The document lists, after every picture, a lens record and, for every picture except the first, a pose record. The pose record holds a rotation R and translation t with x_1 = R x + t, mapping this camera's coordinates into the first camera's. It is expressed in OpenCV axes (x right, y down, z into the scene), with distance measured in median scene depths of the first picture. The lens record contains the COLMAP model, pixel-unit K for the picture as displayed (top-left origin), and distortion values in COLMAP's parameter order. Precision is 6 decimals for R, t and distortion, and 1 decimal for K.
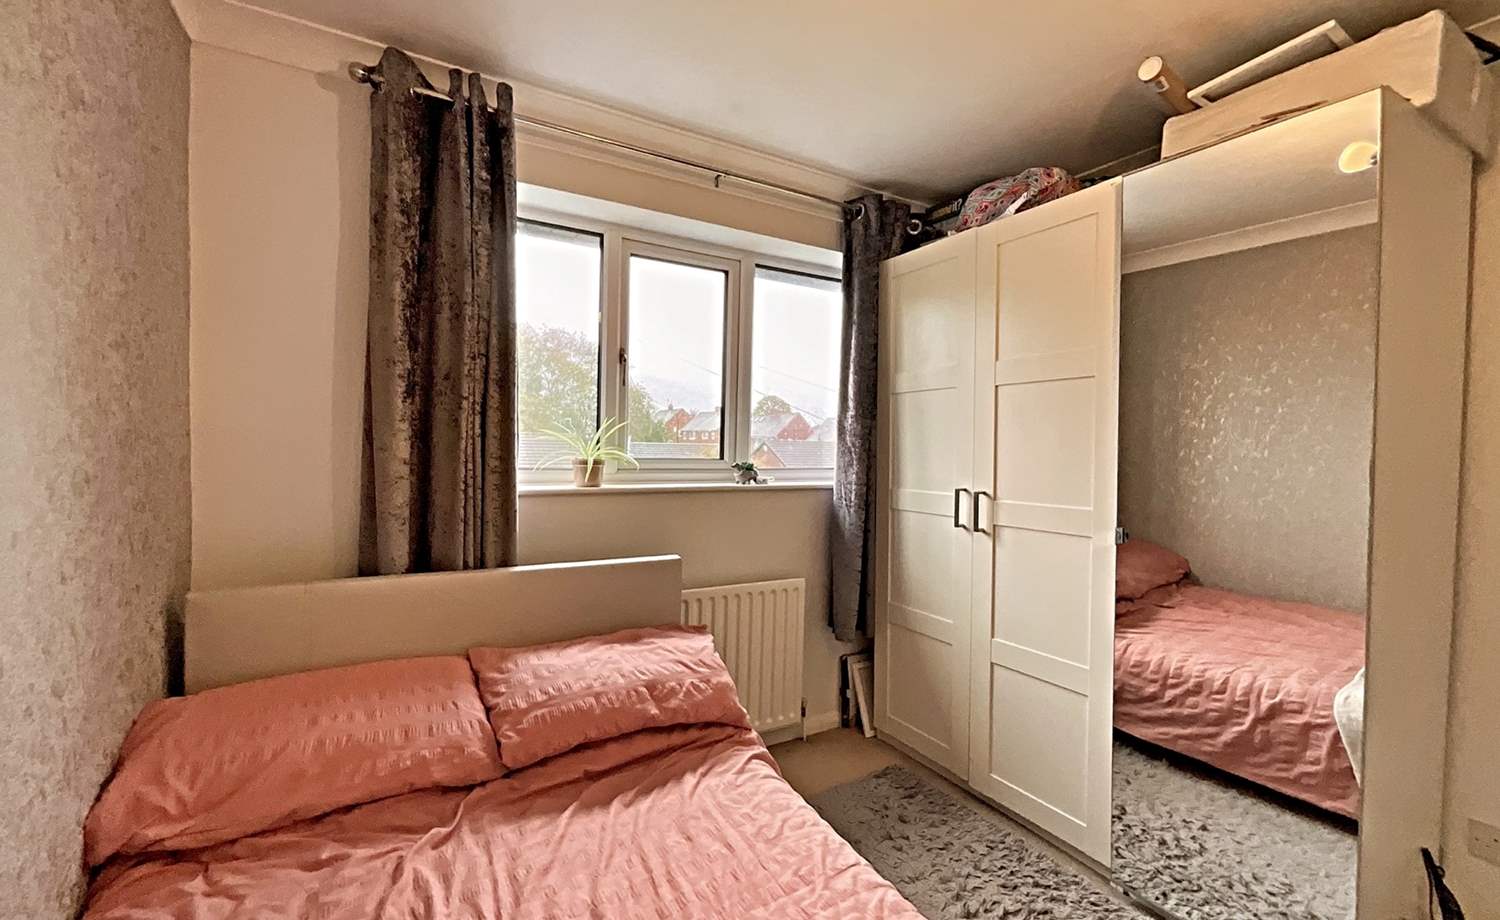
lens RADIAL K [[613.5, 0, 749.6], [0, 613.5, 465.5], [0, 0, 1]] dist [-0.000950, 0.000639]
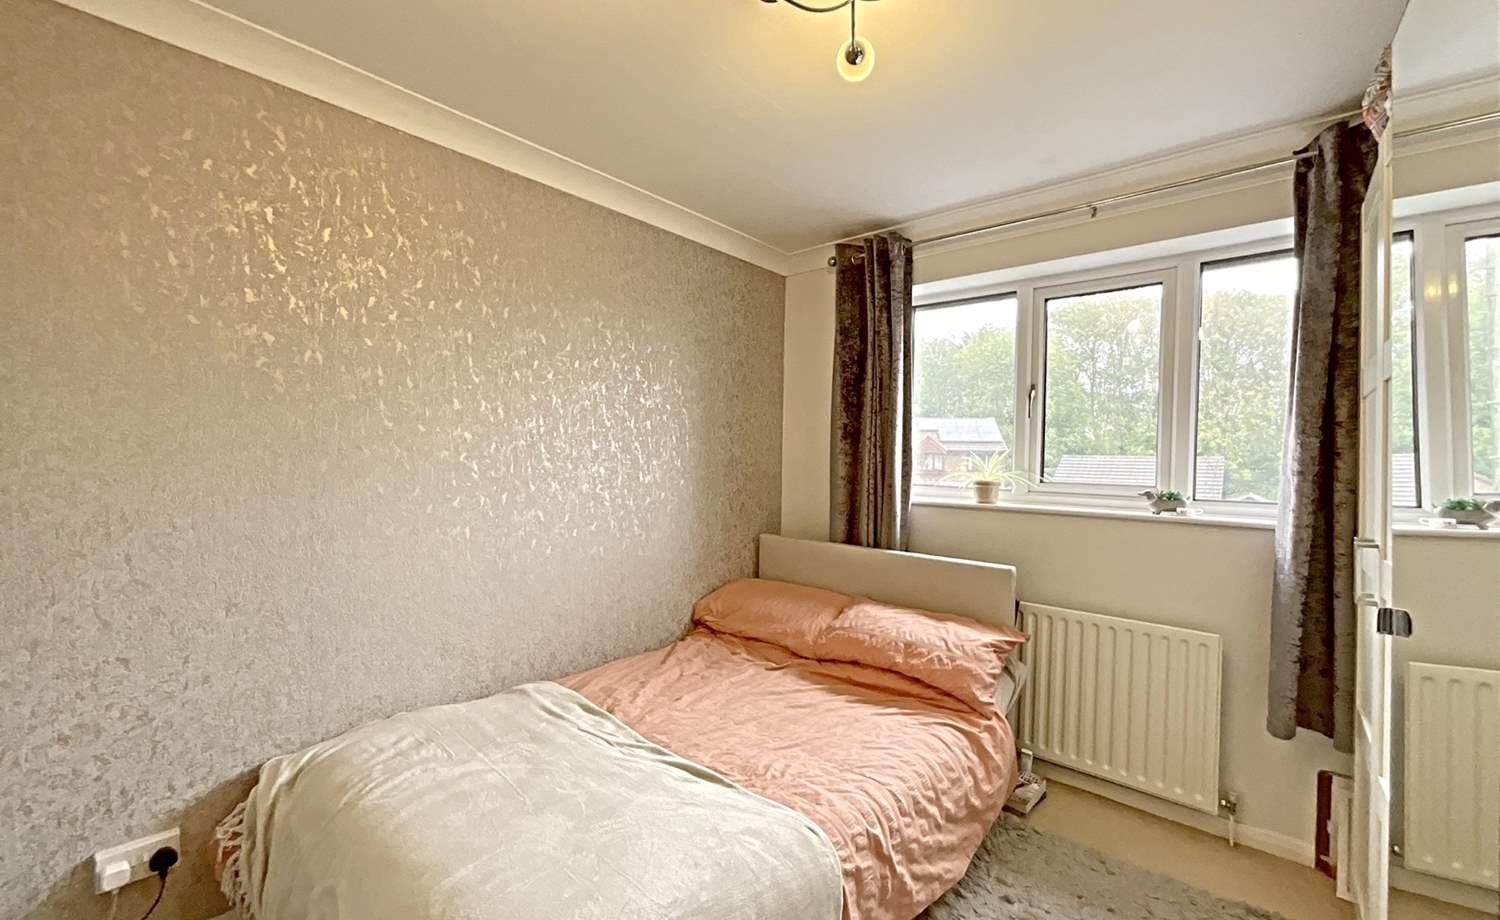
lens RADIAL K [[613.5, 0, 747.1], [0, 613.5, 469.1], [0, 0, 1]] dist [-0.000950, 0.000639]
pose [[0.325890, 0.003698, -0.945400, 0.970057], [-0.048834, 0.998723, -0.012927, 0.006443], [0.944146, 0.050381, 0.325655, 0.196276]]
